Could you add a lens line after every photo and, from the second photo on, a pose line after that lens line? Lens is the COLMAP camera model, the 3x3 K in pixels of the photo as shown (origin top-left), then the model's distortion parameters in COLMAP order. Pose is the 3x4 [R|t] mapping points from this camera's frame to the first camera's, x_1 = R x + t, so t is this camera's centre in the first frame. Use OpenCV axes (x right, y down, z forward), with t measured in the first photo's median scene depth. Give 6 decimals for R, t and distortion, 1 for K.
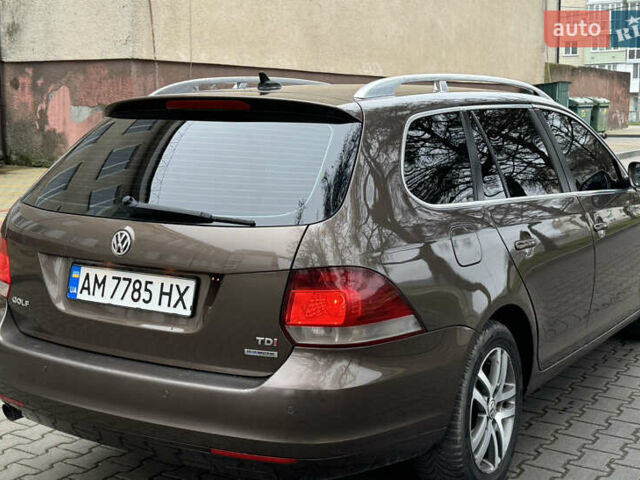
lens RADIAL K [[867.2, 0, 307.1], [0, 867.2, 241.2], [0, 0, 1]] dist [0.242631, -0.586032]
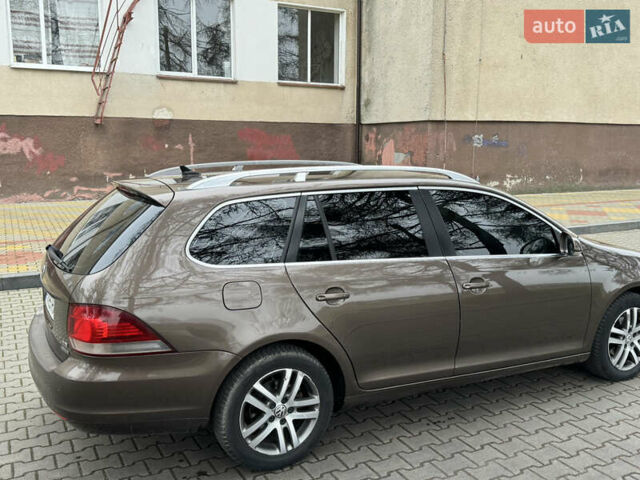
lens RADIAL K [[599.9, 0, 320.0], [0, 599.9, 240.0], [0, 0, 1]] dist [0.160321, -0.275477]
pose [[0.879940, 0.074715, -0.469172, 0.753629], [-0.072261, 0.997114, 0.023261, -0.116912], [0.469556, 0.013435, 0.882800, 0.185662]]
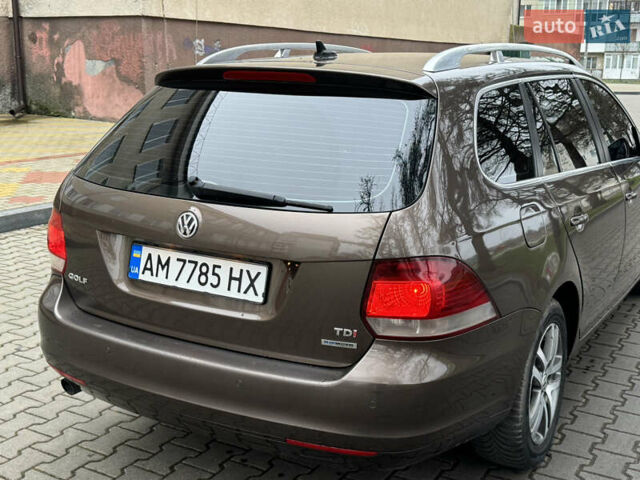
lens RADIAL K [[754.4, 0, 320.5], [0, 754.4, 261.0], [0, 0, 1]] dist [0.220450, -0.462037]
pose [[0.999308, 0.004256, 0.036944, -0.089305], [-0.008000, 0.994775, 0.101779, -0.041364], [-0.036318, -0.102004, 0.994121, 0.149189]]
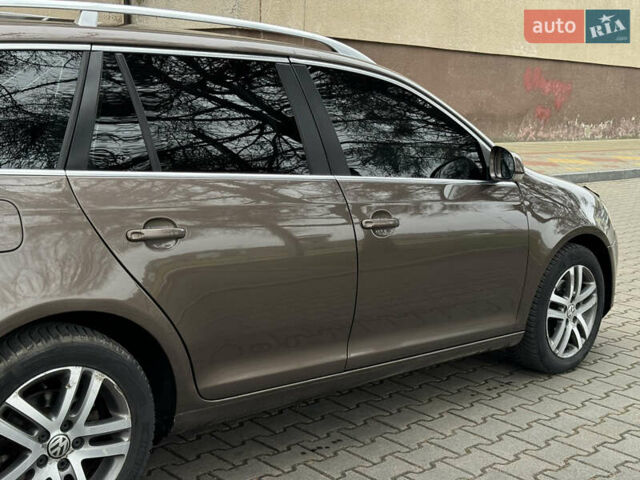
lens RADIAL K [[867.2, 0, 307.1], [0, 867.2, 241.2], [0, 0, 1]] dist [0.242631, -0.586032]
pose [[0.974285, 0.078705, -0.211127, 0.607044], [-0.074522, 0.996834, 0.027709, -0.022309], [0.212639, -0.011263, 0.977066, 0.330952]]
